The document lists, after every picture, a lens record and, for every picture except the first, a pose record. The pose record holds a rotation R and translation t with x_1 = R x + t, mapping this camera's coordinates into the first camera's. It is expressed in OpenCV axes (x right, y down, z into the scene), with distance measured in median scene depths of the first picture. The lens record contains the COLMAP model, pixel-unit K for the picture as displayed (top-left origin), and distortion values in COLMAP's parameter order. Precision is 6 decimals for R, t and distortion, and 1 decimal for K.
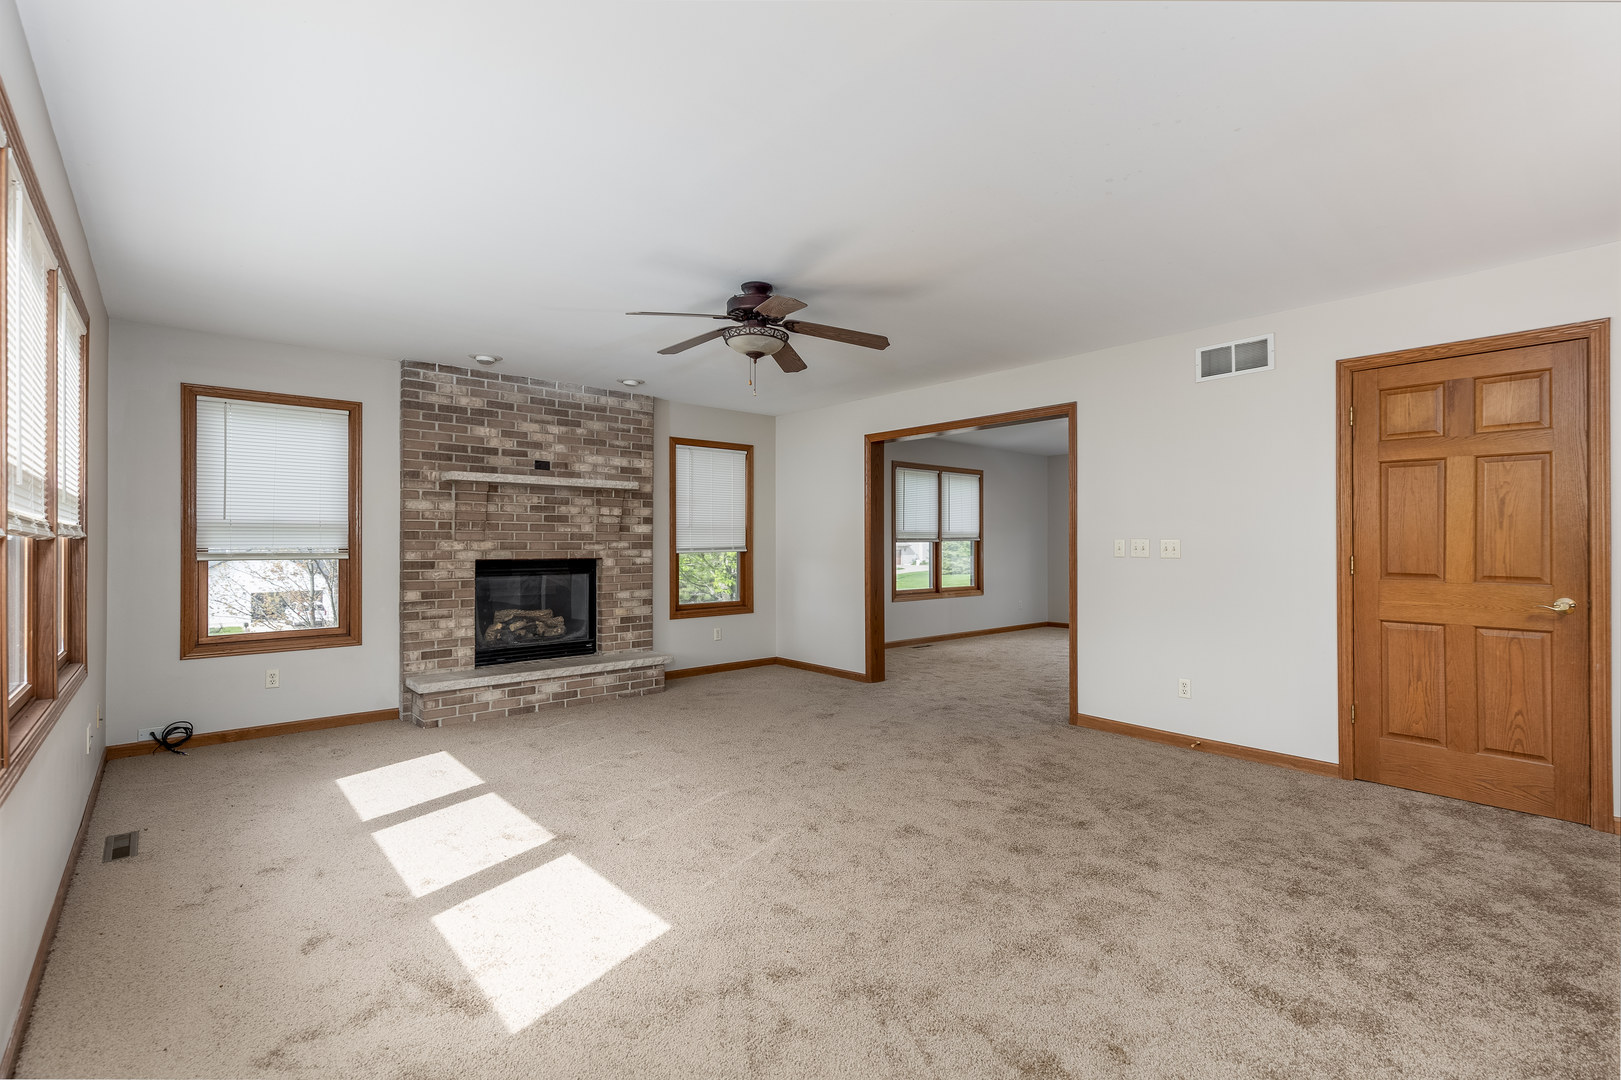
lens RADIAL K [[728.2, 0, 827.9], [0, 728.2, 534.6], [0, 0, 1]] dist [0.002940, 0.000216]
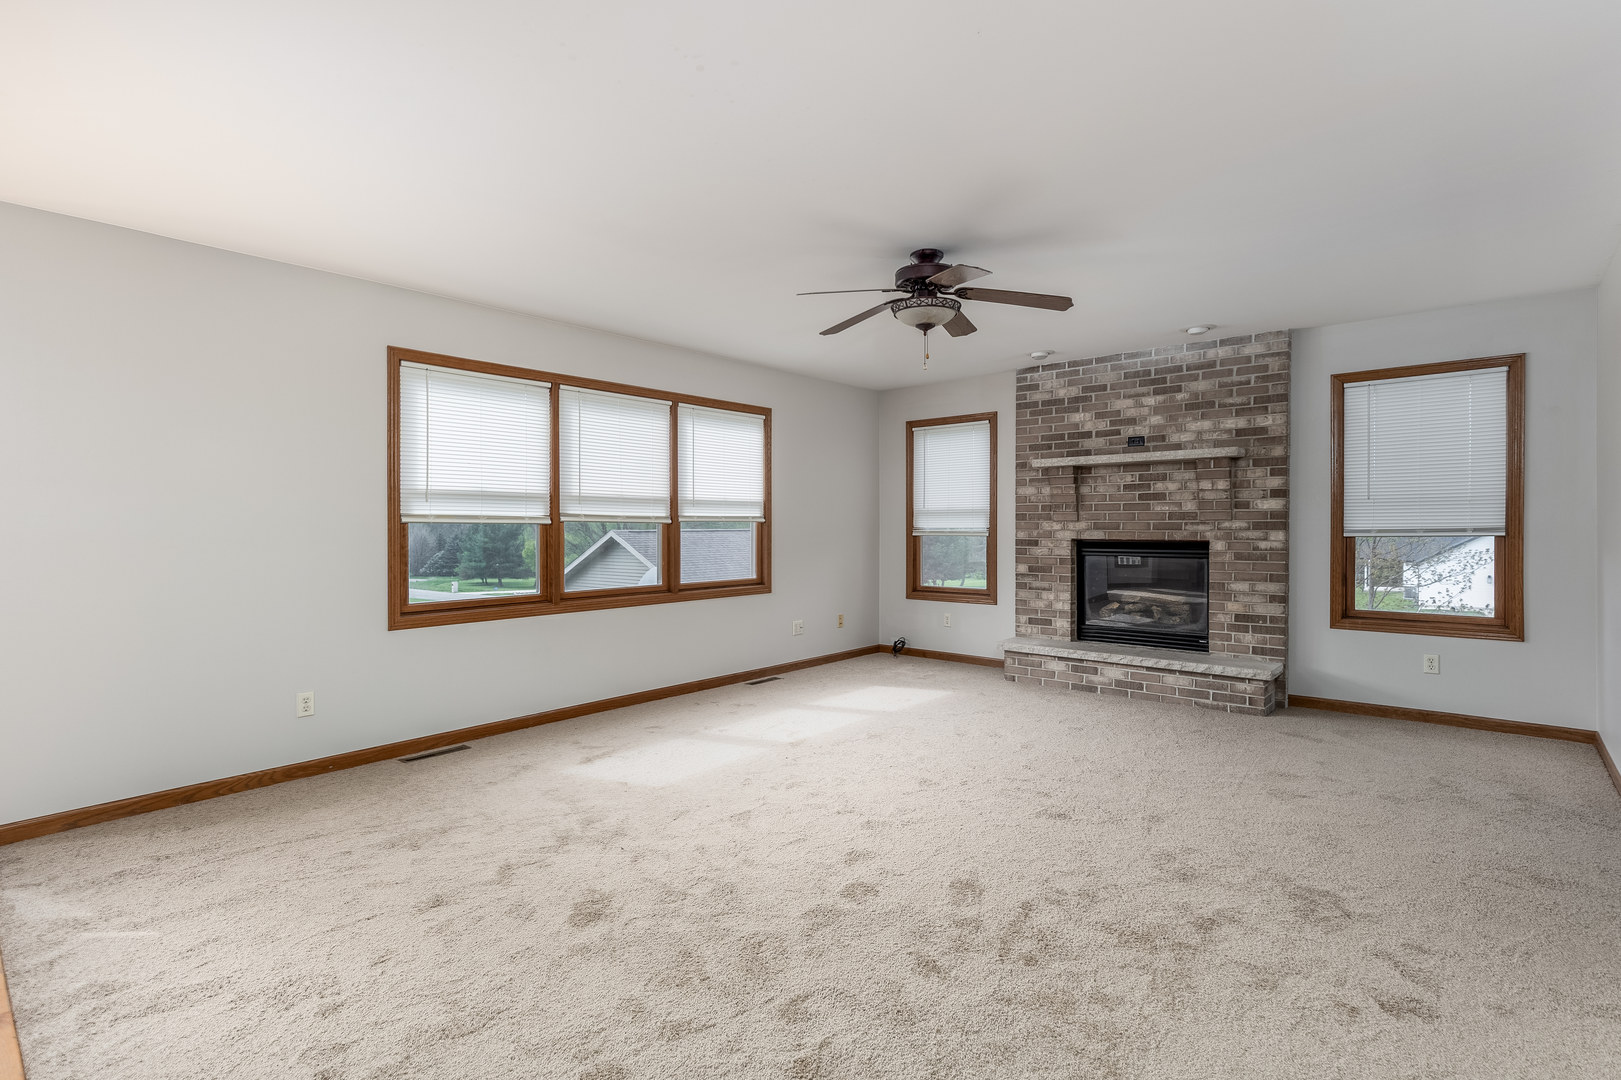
lens RADIAL K [[759.8, 0, 810.8], [0, 759.8, 524.0], [0, 0, 1]] dist [-0.001142, -0.000016]
pose [[0.124530, -0.003596, -0.992209, 0.542313], [0.013724, 0.999904, -0.001902, 0.008925], [0.992121, -0.013380, 0.124567, 0.457666]]
